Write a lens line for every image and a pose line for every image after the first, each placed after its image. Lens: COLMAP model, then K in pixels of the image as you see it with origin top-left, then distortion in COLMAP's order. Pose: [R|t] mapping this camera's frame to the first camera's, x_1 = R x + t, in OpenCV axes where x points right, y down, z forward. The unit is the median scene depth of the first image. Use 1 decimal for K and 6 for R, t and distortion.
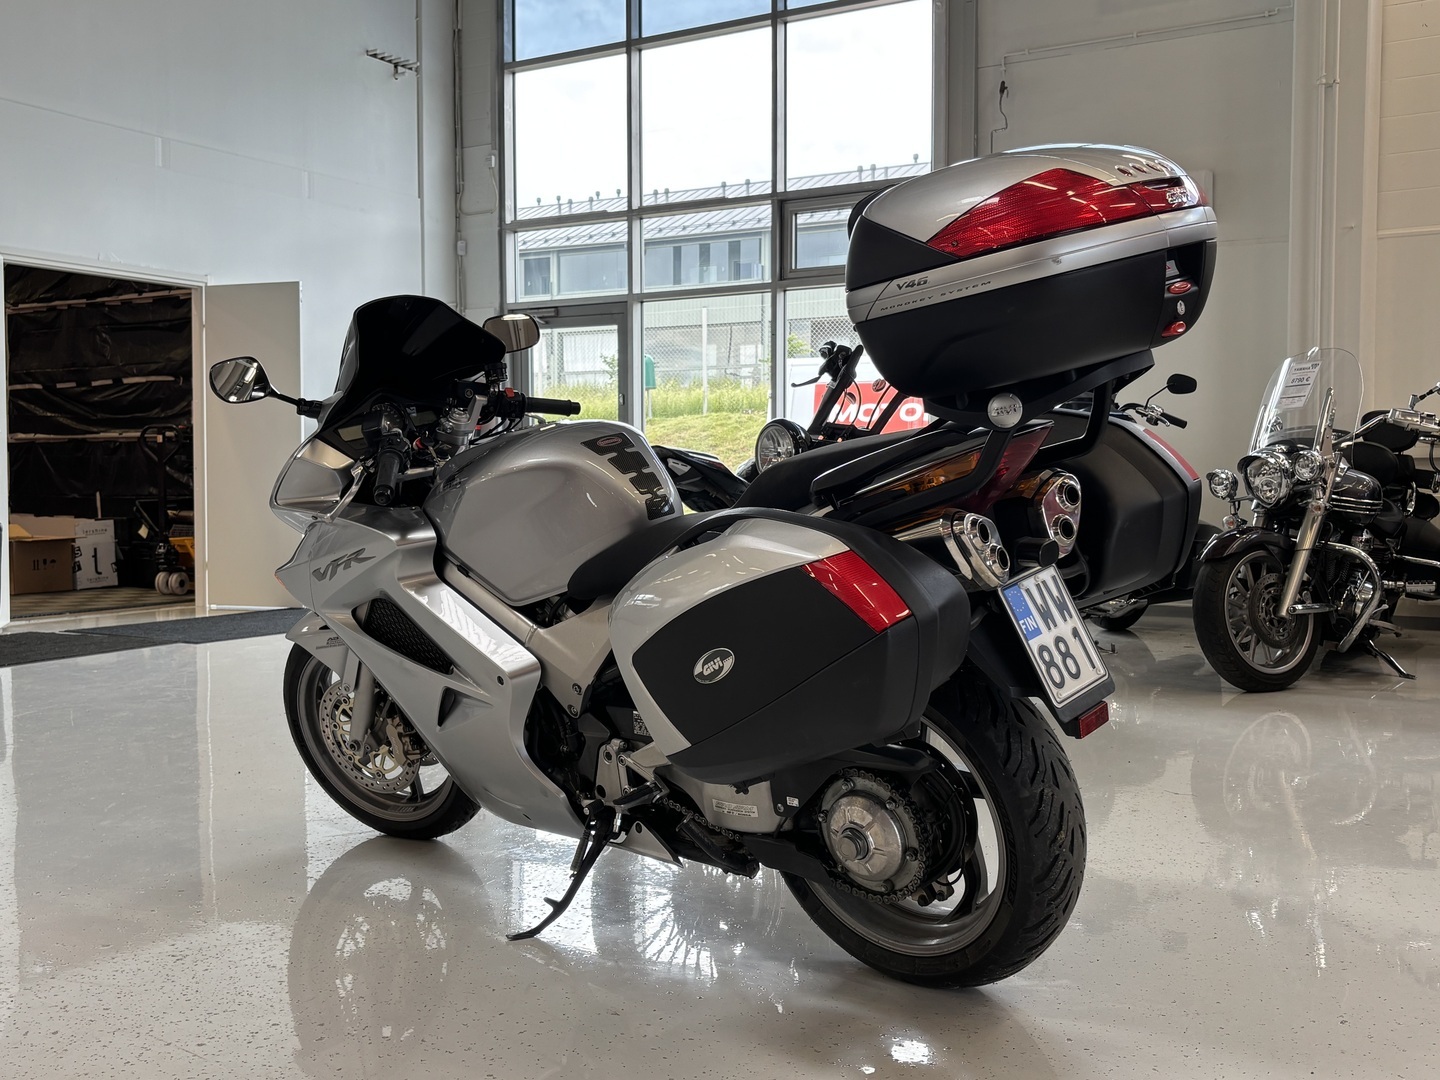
lens RADIAL K [[1505.2, 0, 720.0], [0, 1505.2, 540.0], [0, 0, 1]] dist [0.065429, 0.008120]
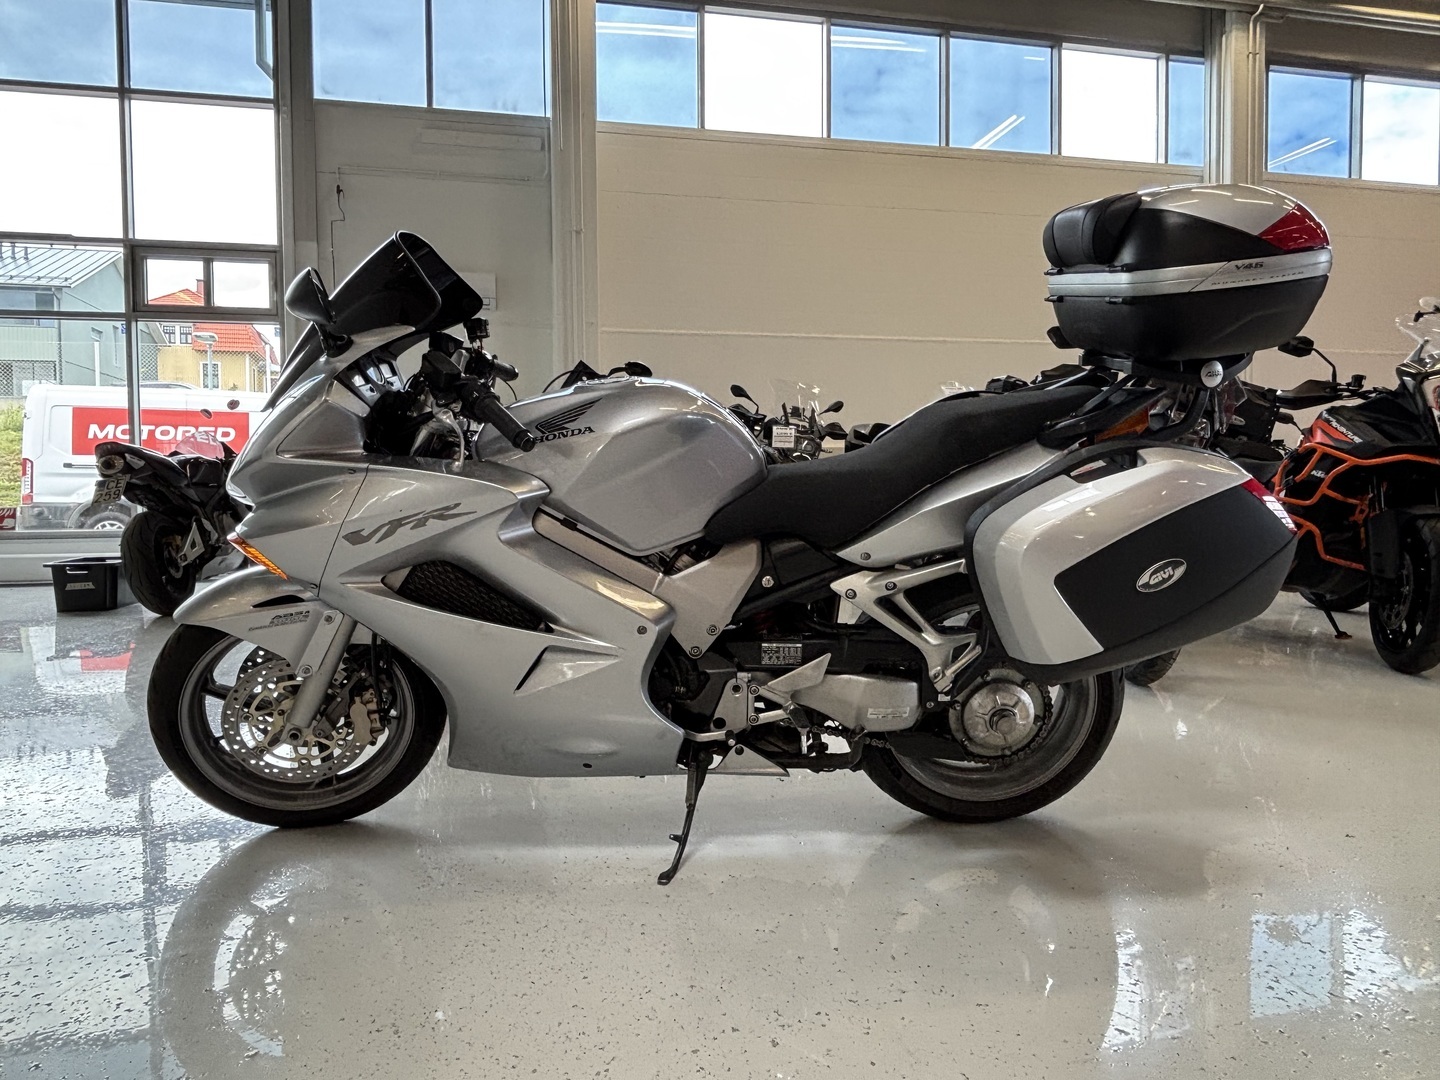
lens RADIAL K [[941.0, 0, 720.0], [0, 941.0, 540.0], [0, 0, 1]] dist [-0.002013, -0.005701]
pose [[0.721896, -0.041975, 0.690728, -0.526781], [0.034173, 0.999103, 0.025000, 0.019570], [-0.691158, 0.005557, 0.722683, 0.509457]]
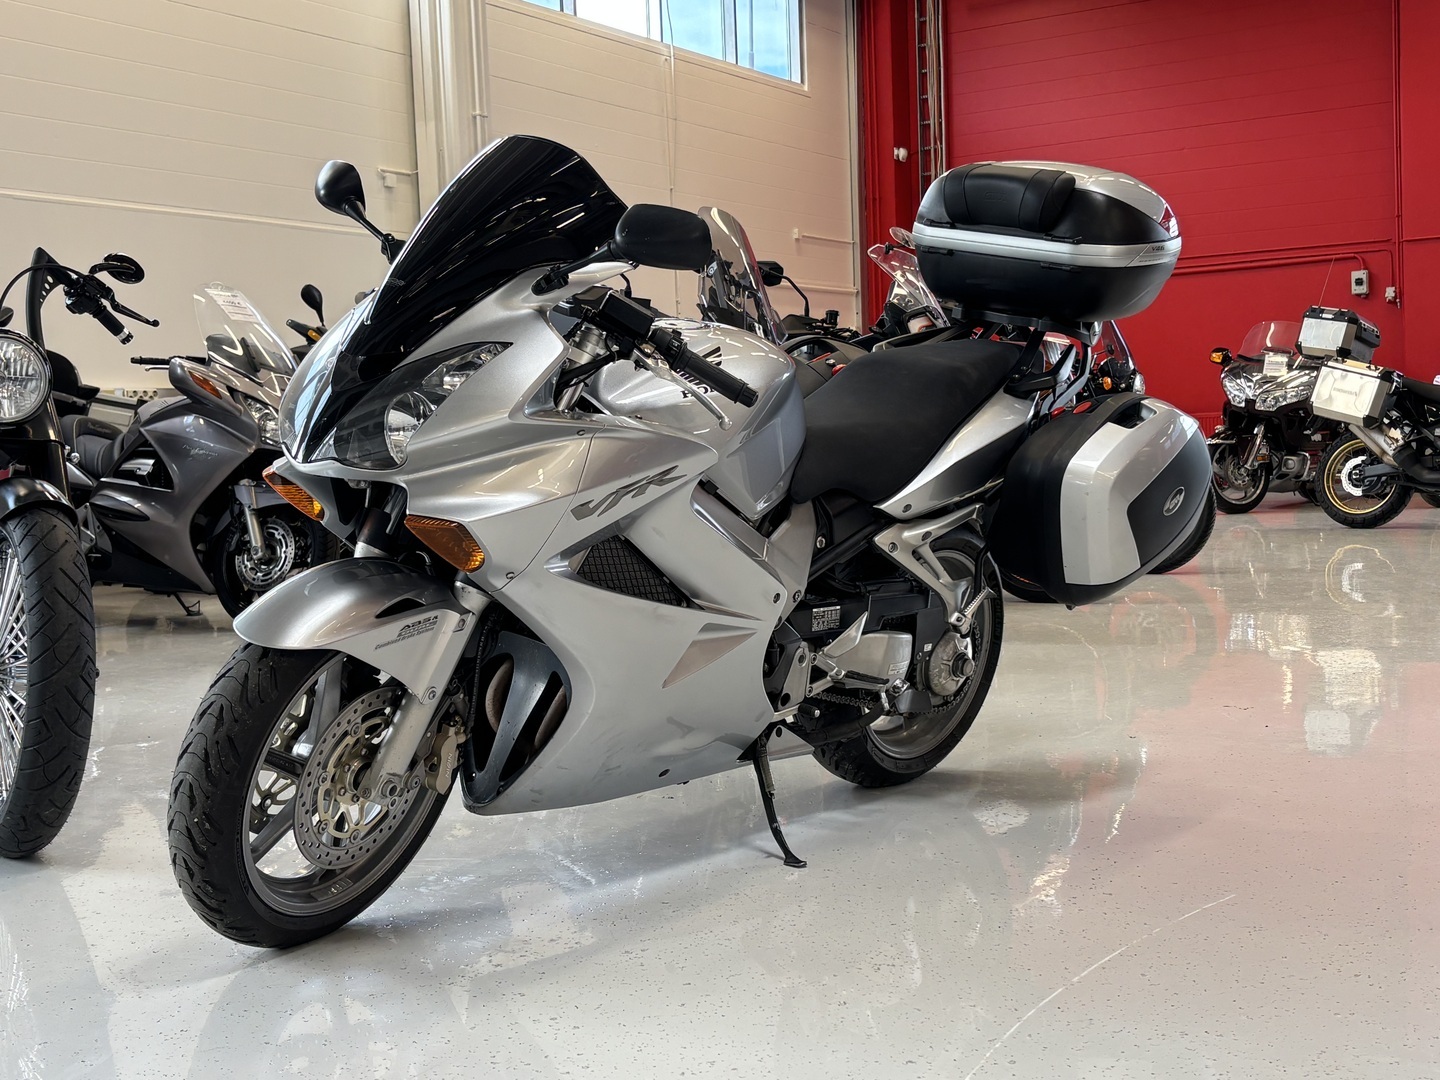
lens RADIAL K [[1766.3, 0, 720.0], [0, 1766.3, 540.0], [0, 0, 1]] dist [0.015069, -0.003855]
pose [[0.001331, -0.060953, 0.998140, -1.200965], [0.073031, 0.995481, 0.060693, -0.009497], [-0.997329, 0.072814, 0.005777, 1.014109]]
